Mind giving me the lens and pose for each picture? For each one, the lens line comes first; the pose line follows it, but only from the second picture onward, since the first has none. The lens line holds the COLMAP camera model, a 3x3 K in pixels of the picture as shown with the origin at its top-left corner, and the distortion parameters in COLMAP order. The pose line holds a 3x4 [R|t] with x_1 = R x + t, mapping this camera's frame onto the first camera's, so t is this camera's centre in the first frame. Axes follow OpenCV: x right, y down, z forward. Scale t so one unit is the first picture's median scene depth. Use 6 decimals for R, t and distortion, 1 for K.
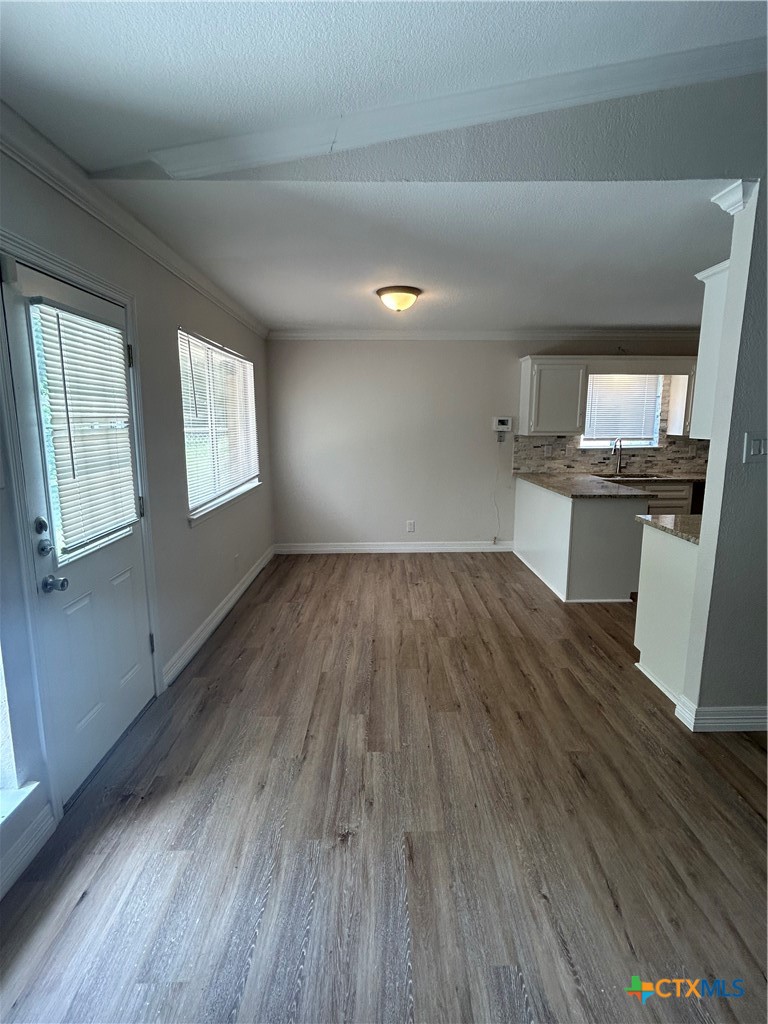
lens RADIAL K [[494.6, 0, 389.8], [0, 494.6, 505.3], [0, 0, 1]] dist [-0.003001, 0.001460]
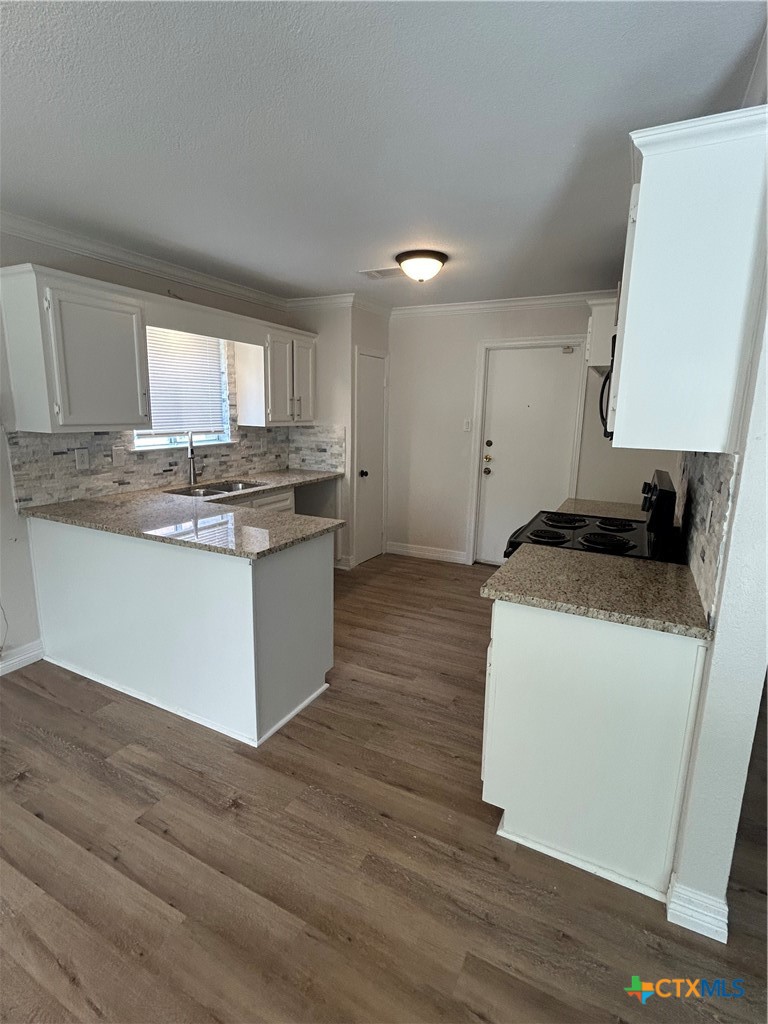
lens RADIAL K [[494.6, 0, 386.7], [0, 494.6, 505.5], [0, 0, 1]] dist [-0.003001, 0.001460]
pose [[0.469513, -0.159750, 0.868353, -0.004309], [0.129323, 0.985331, 0.111346, -0.084087], [-0.873403, 0.060019, 0.483285, 0.486058]]
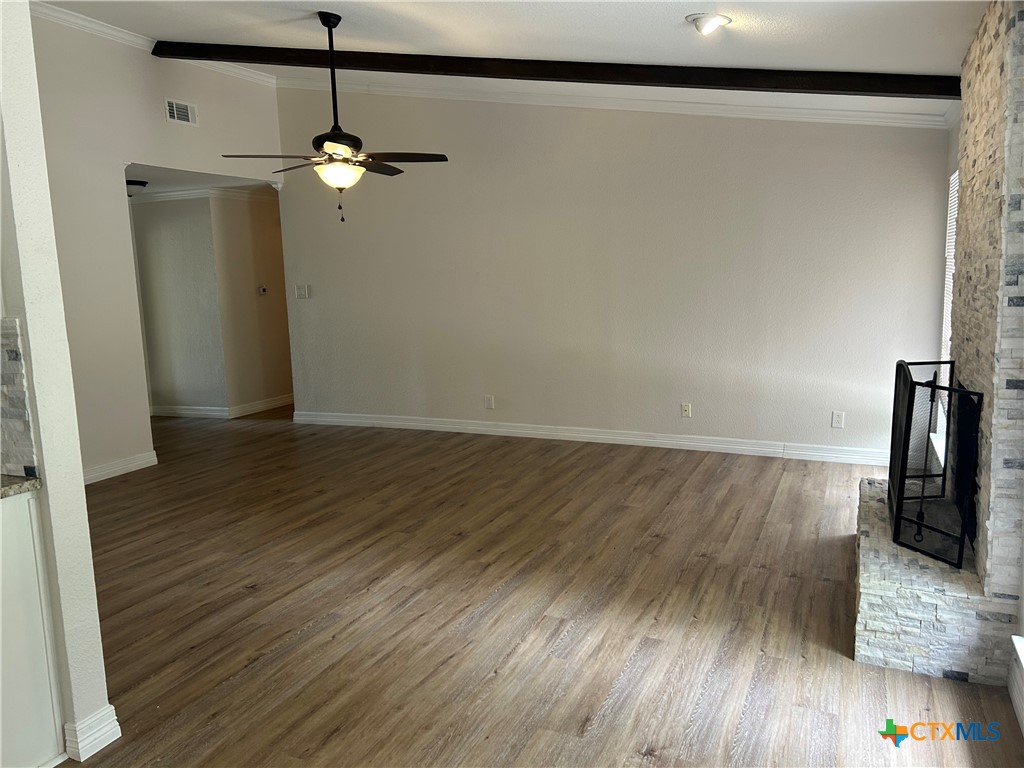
lens RADIAL K [[767.7, 0, 516.7], [0, 767.7, 388.5], [0, 0, 1]] dist [0.013221, 0.004379]
pose [[-0.907550, -0.038348, 0.418188, -0.148228], [0.098093, 0.948915, 0.299898, -0.125667], [-0.408326, 0.313194, -0.857426, 0.725770]]
